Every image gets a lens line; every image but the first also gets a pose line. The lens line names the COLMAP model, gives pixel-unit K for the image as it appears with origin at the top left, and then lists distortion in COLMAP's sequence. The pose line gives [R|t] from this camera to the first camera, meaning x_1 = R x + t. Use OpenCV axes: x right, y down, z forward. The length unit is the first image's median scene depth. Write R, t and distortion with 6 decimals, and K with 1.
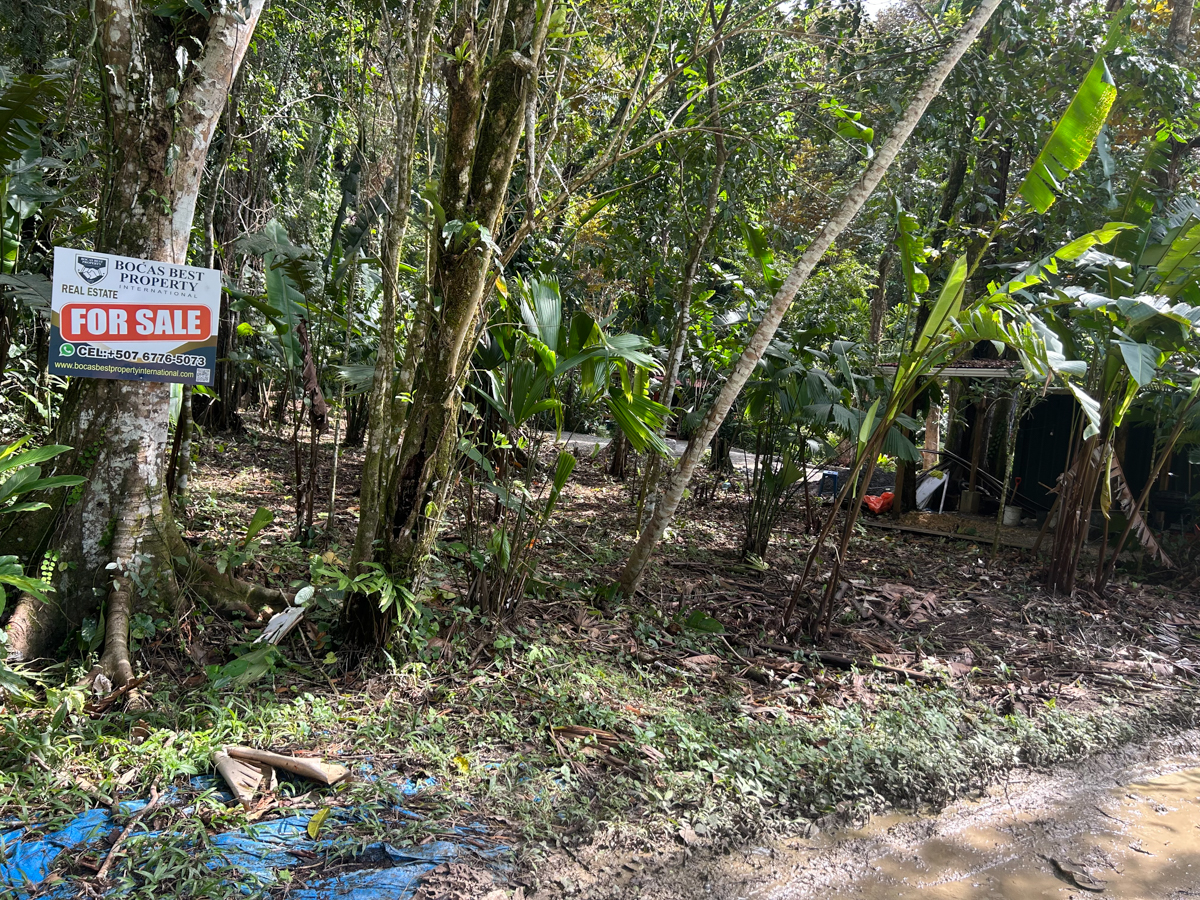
lens RADIAL K [[891.5, 0, 593.2], [0, 891.5, 450.8], [0, 0, 1]] dist [0.054262, -0.062916]
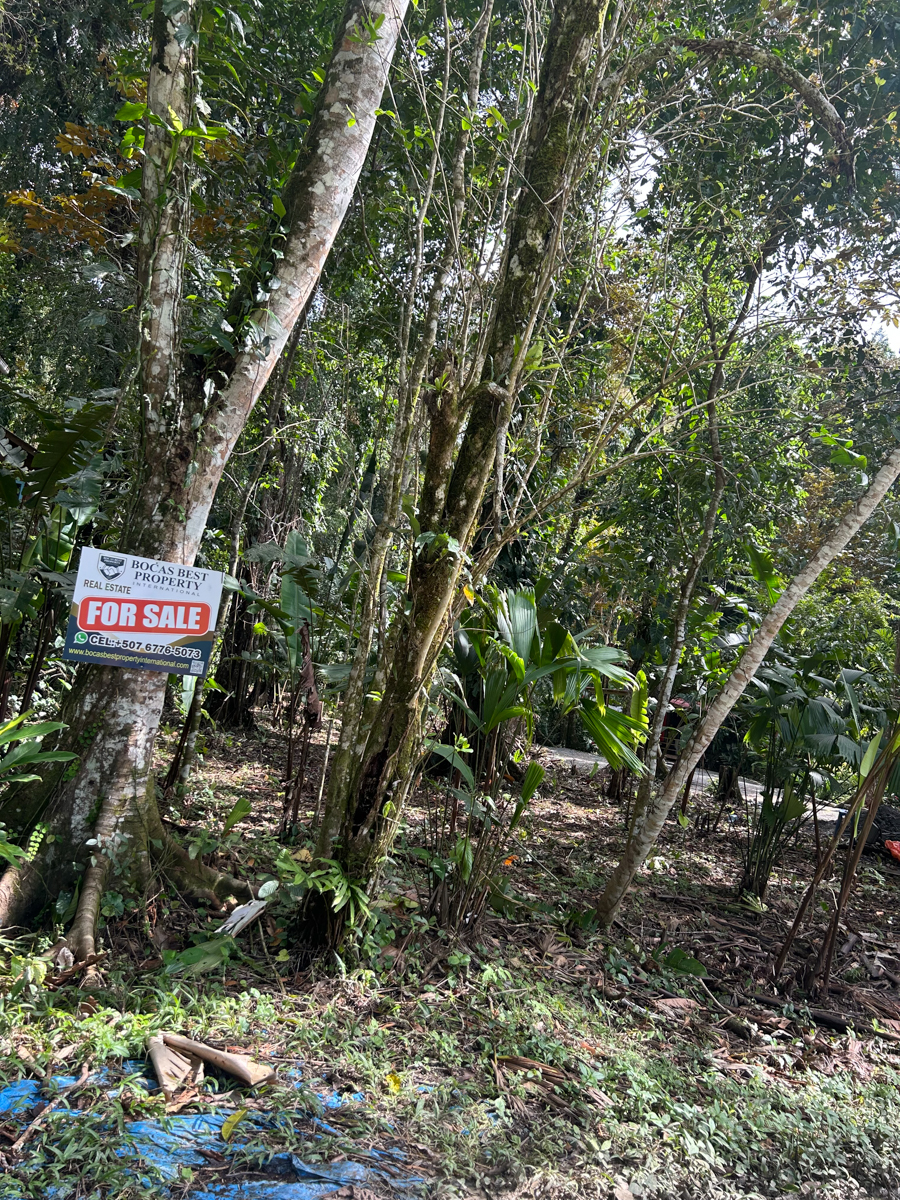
lens RADIAL K [[891.5, 0, 459.6], [0, 891.5, 617.4], [0, 0, 1]] dist [0.054262, -0.062916]
pose [[0.986157, 0.041309, -0.160584, 0.047698], [-0.067282, 0.984847, -0.159841, 0.007914], [0.151547, 0.168433, 0.973994, -0.005535]]
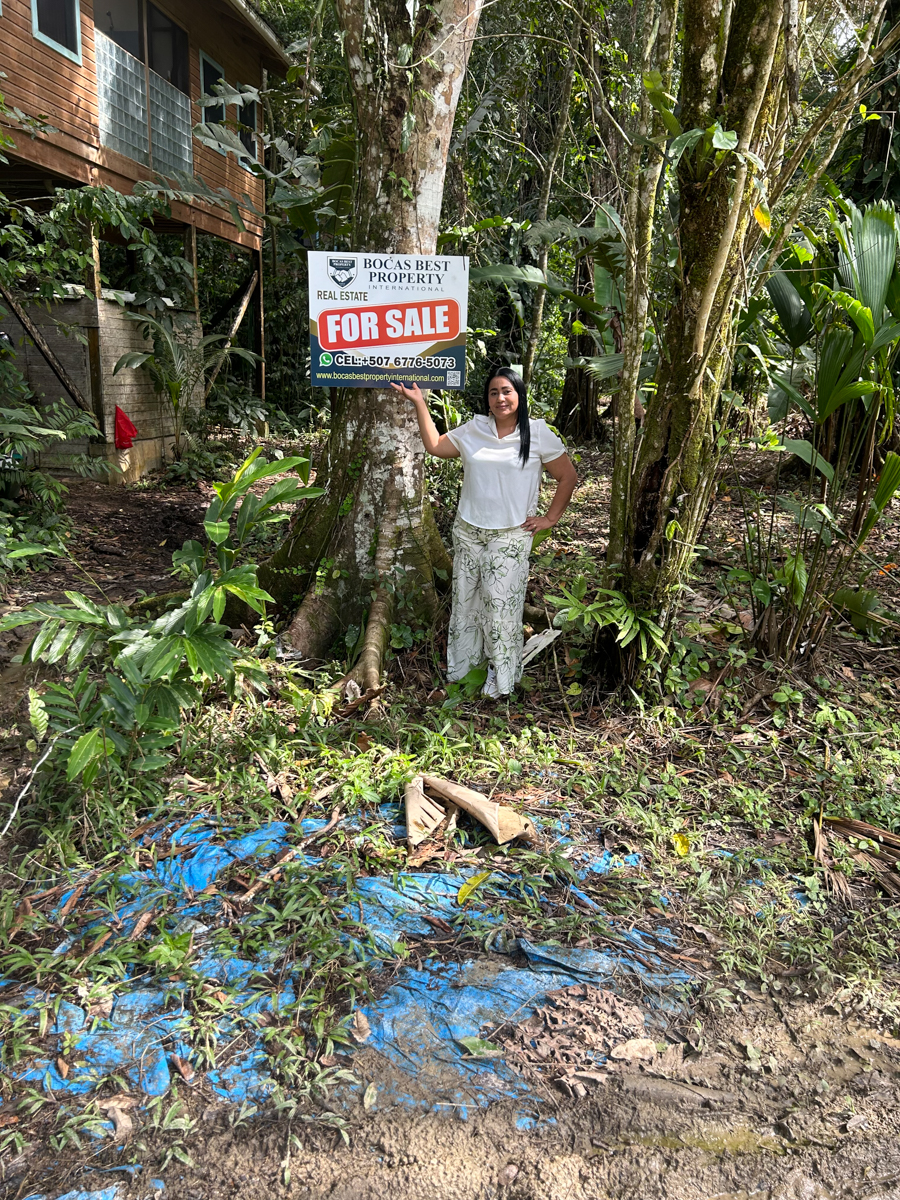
lens RADIAL K [[891.5, 0, 453.1], [0, 891.5, 606.2], [0, 0, 1]] dist [0.054262, -0.062916]
pose [[0.842599, 0.073874, -0.533450, 0.083504], [0.014097, 0.987182, 0.158975, 0.002241], [0.538356, -0.141472, 0.830757, 0.203258]]
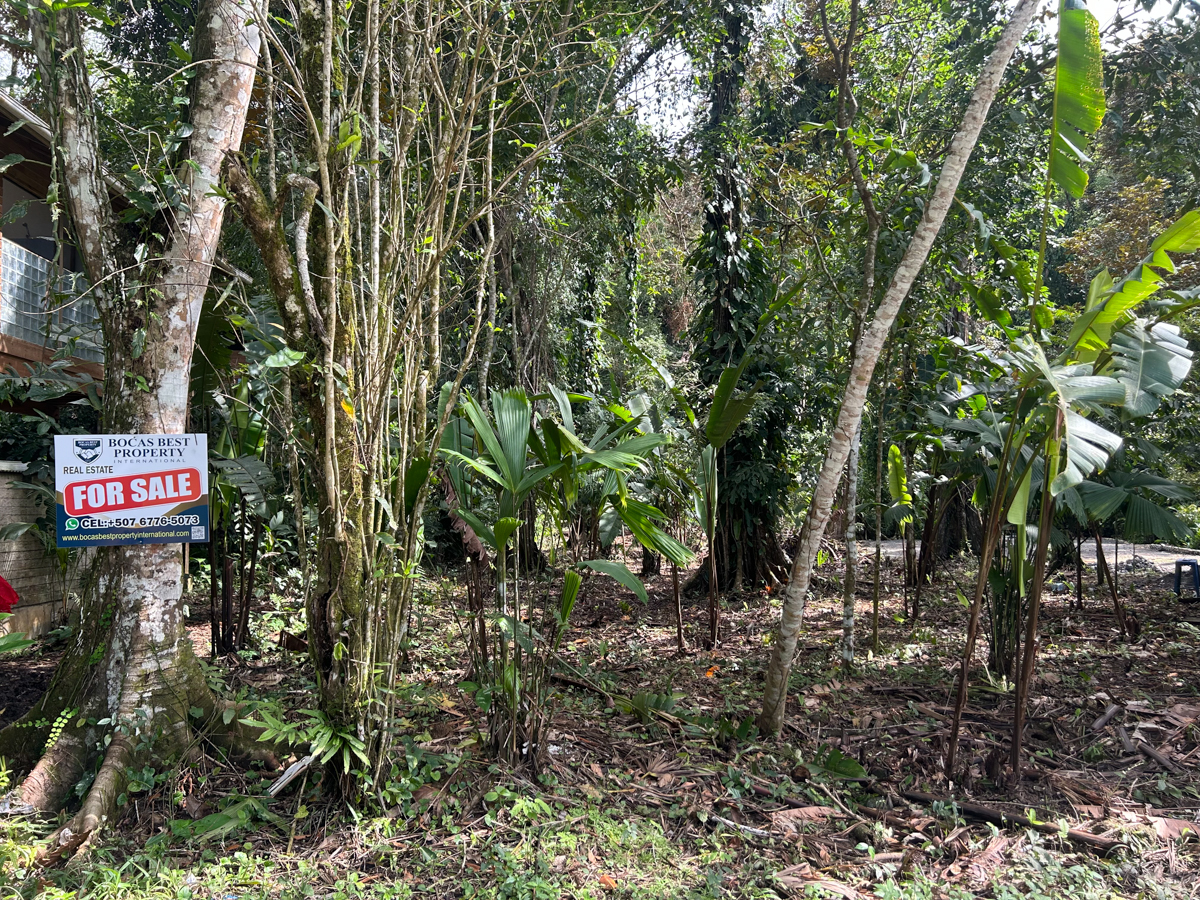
lens RADIAL K [[891.5, 0, 603.5], [0, 891.5, 460.2], [0, 0, 1]] dist [0.054262, -0.062916]
pose [[0.919012, -0.133337, -0.370996, 0.433848], [0.085879, 0.986178, -0.141699, 0.024500], [0.384761, 0.098362, 0.917760, 0.210430]]
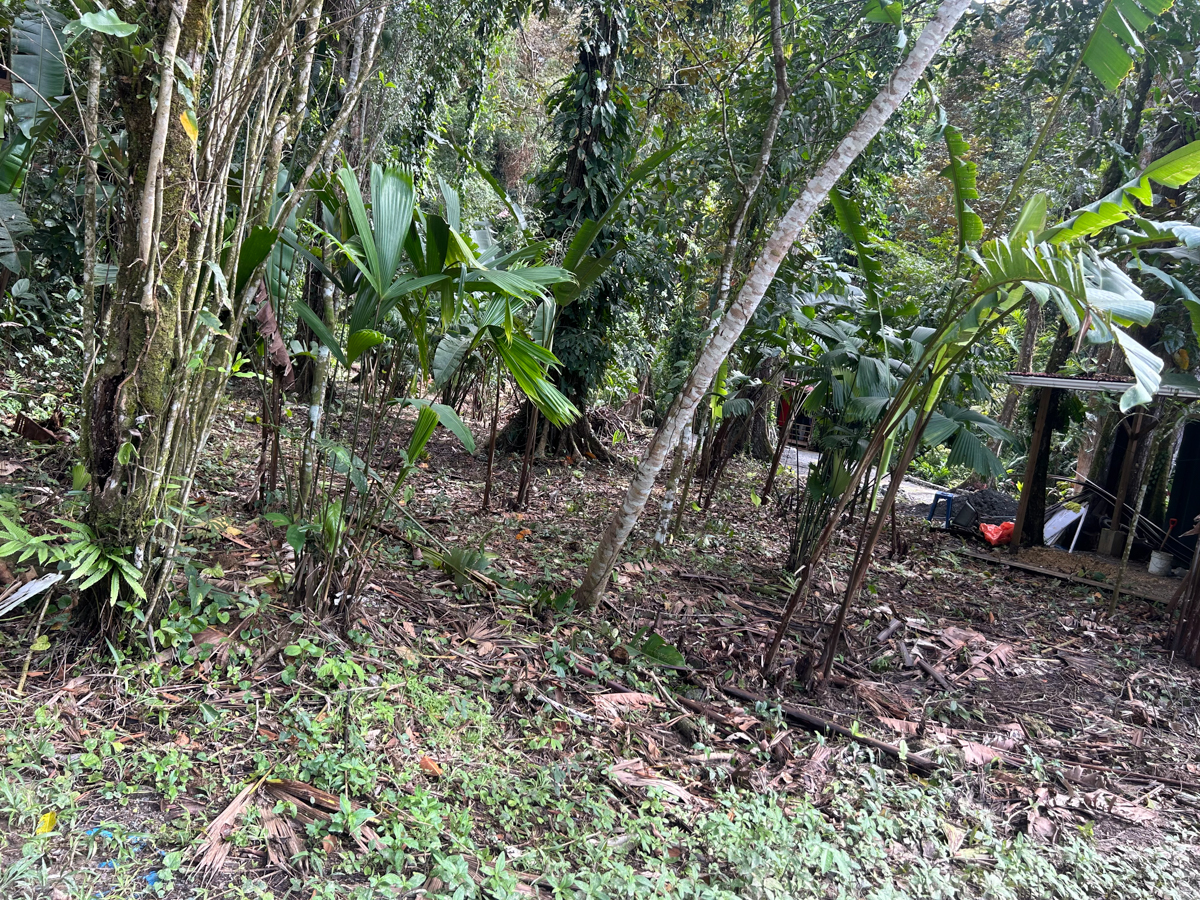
lens RADIAL K [[891.5, 0, 593.2], [0, 891.5, 445.3], [0, 0, 1]] dist [0.054262, -0.062916]
pose [[0.983753, 0.079908, -0.160760, 0.288802], [-0.081289, 0.996689, -0.002020, 0.029269], [0.160066, 0.015055, 0.986991, 0.334521]]
